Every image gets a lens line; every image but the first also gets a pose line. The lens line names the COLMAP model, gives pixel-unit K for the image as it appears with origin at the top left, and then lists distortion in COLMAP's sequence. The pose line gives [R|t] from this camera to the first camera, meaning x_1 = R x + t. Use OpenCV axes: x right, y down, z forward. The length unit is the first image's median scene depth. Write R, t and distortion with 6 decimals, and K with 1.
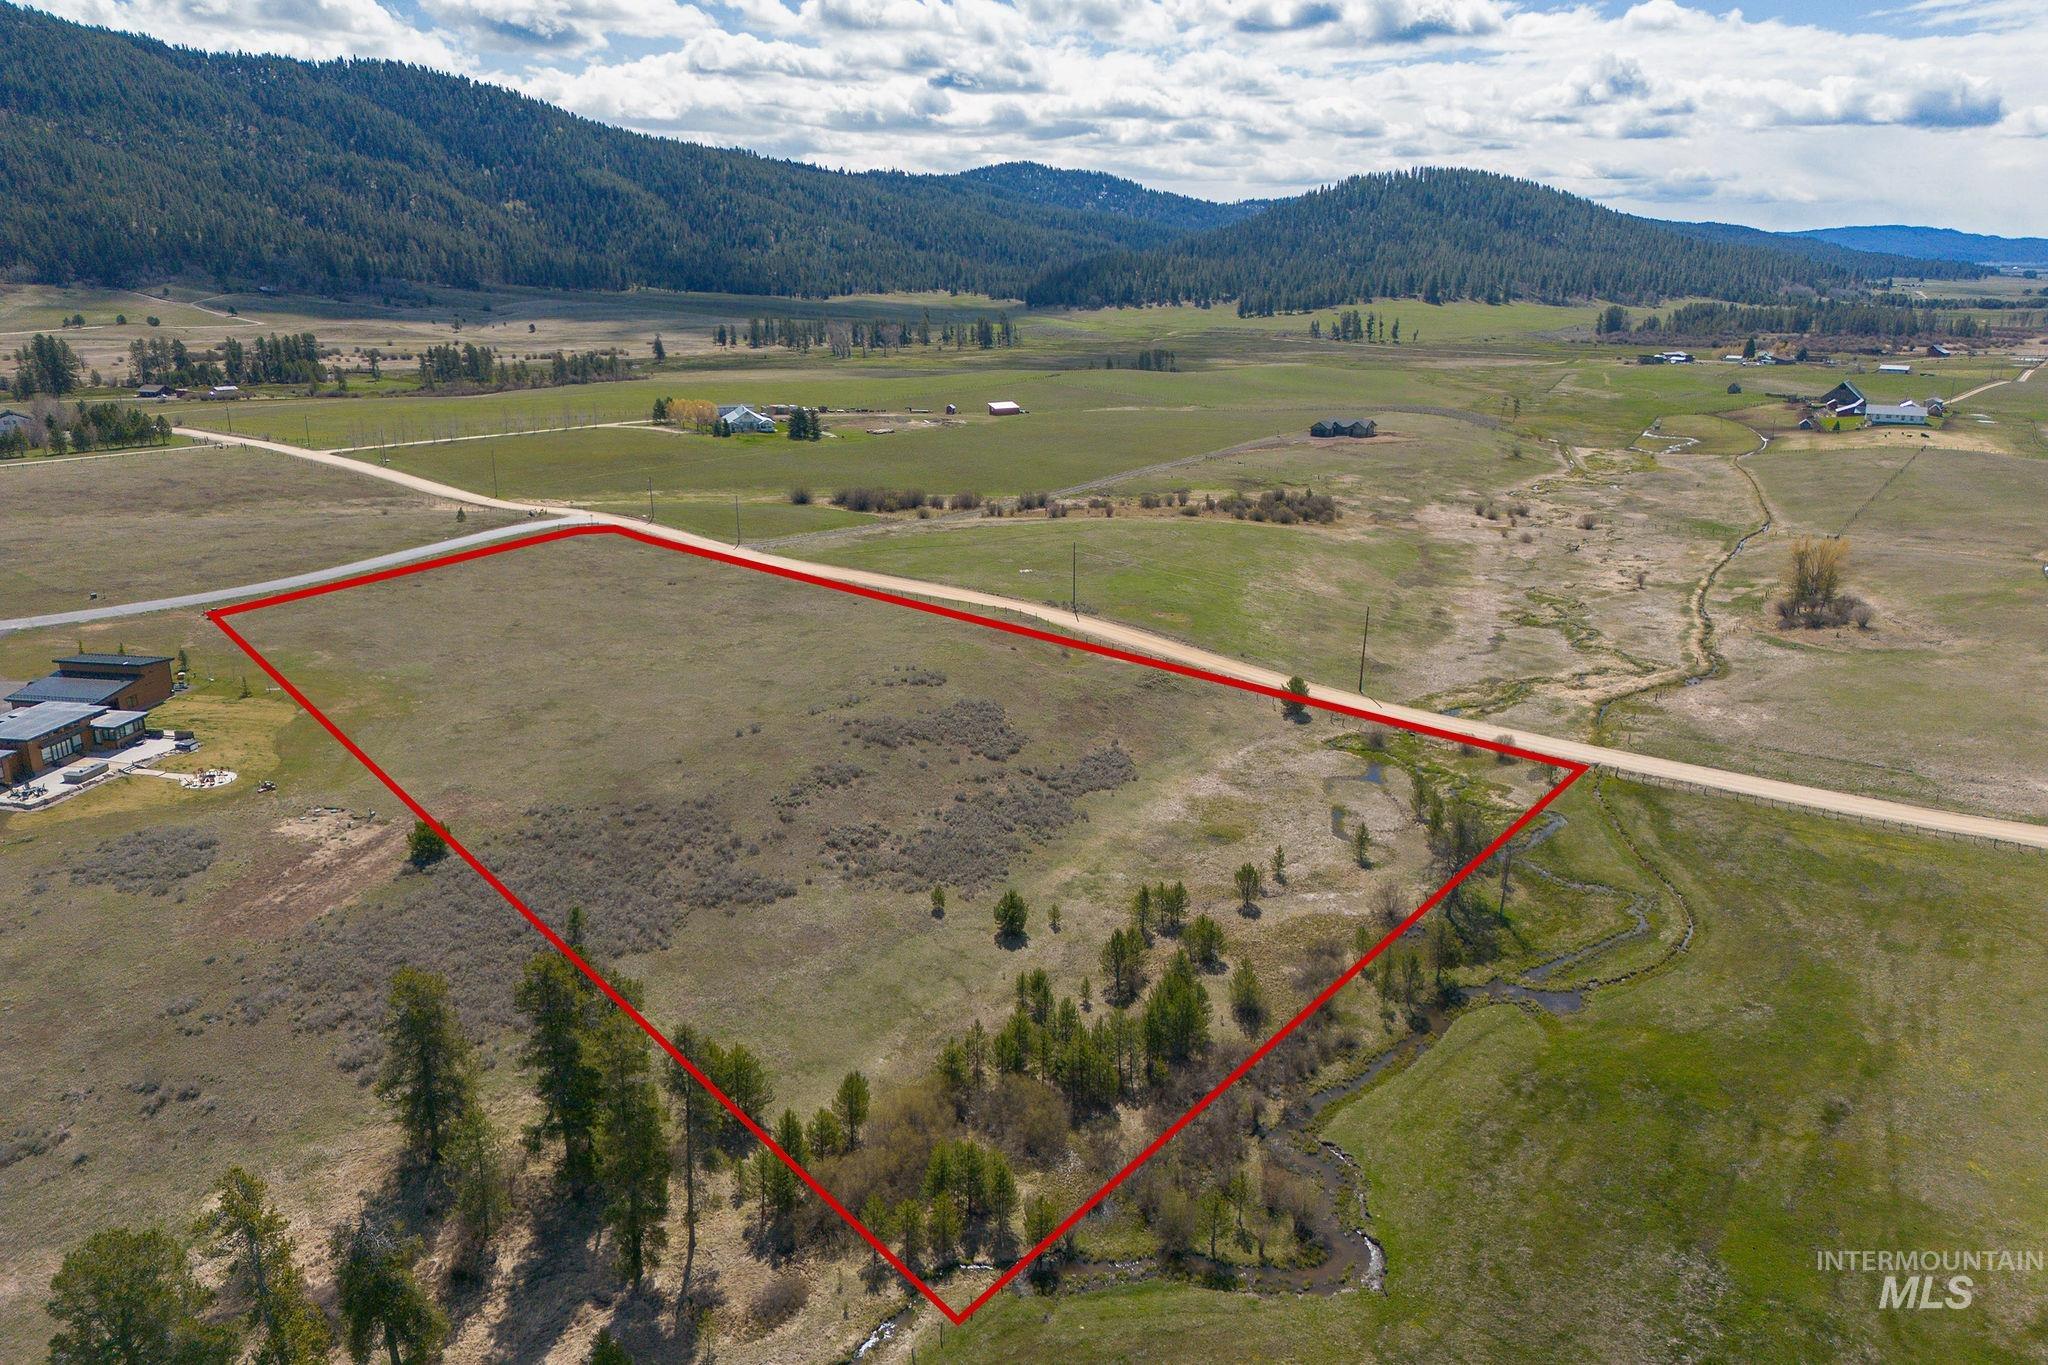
lens RADIAL K [[1424.5, 0, 1028.5], [0, 1424.5, 683.9], [0, 0, 1]] dist [0.060858, -0.036923]
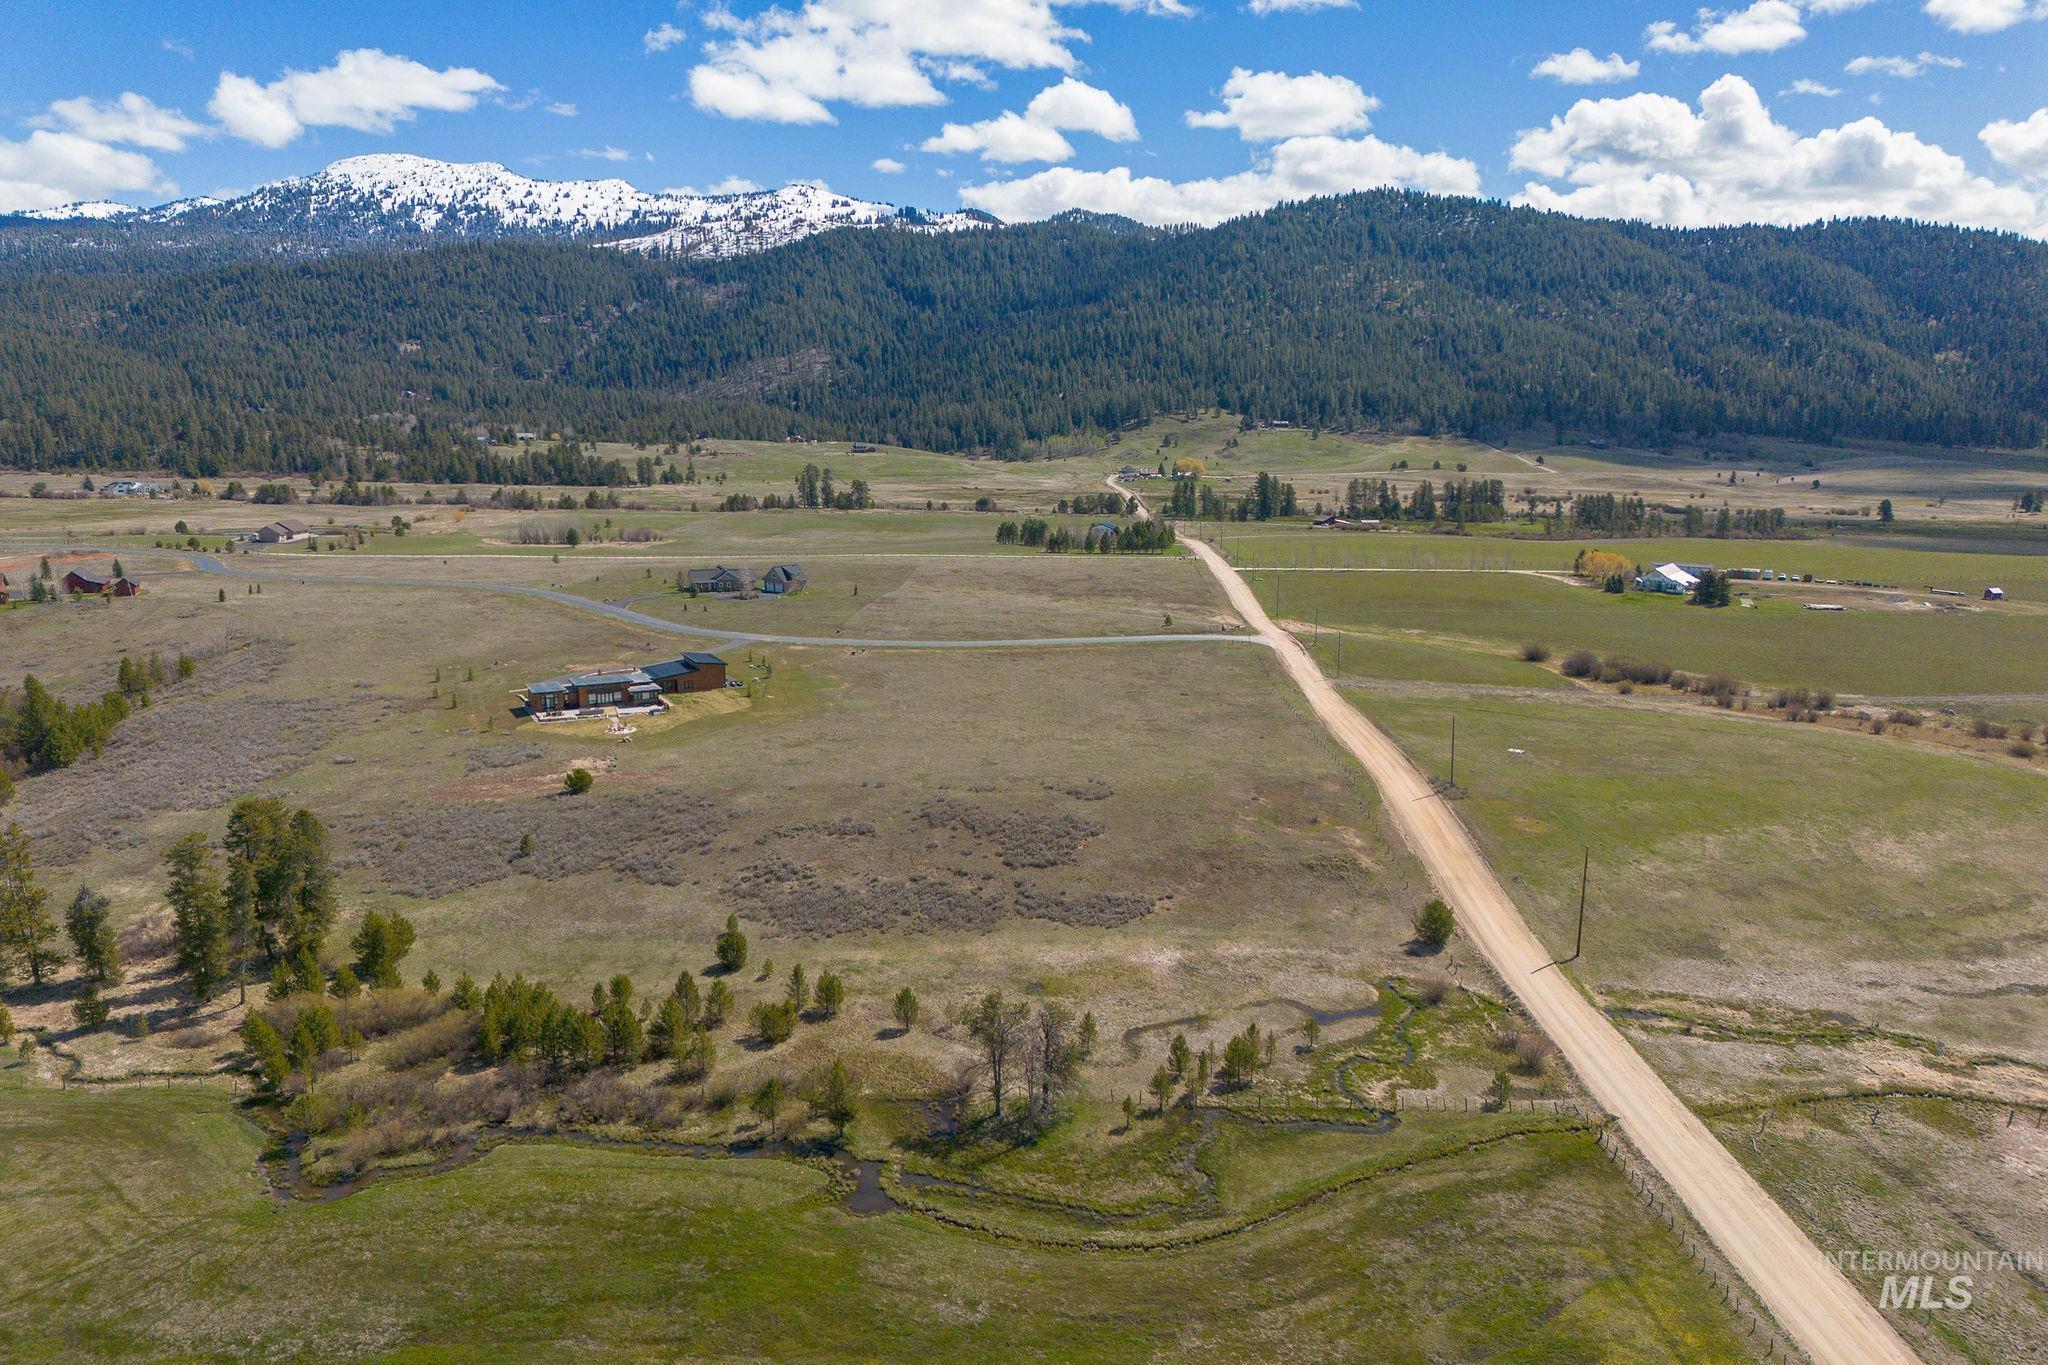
lens RADIAL K [[1415.4, 0, 1017.8], [0, 1415.4, 678.9], [0, 0, 1]] dist [0.083793, -0.084714]
pose [[0.589265, 0.154275, -0.793074, 0.704698], [-0.235934, 0.971672, 0.013715, -0.086617], [0.772724, 0.179031, 0.608971, 0.301143]]
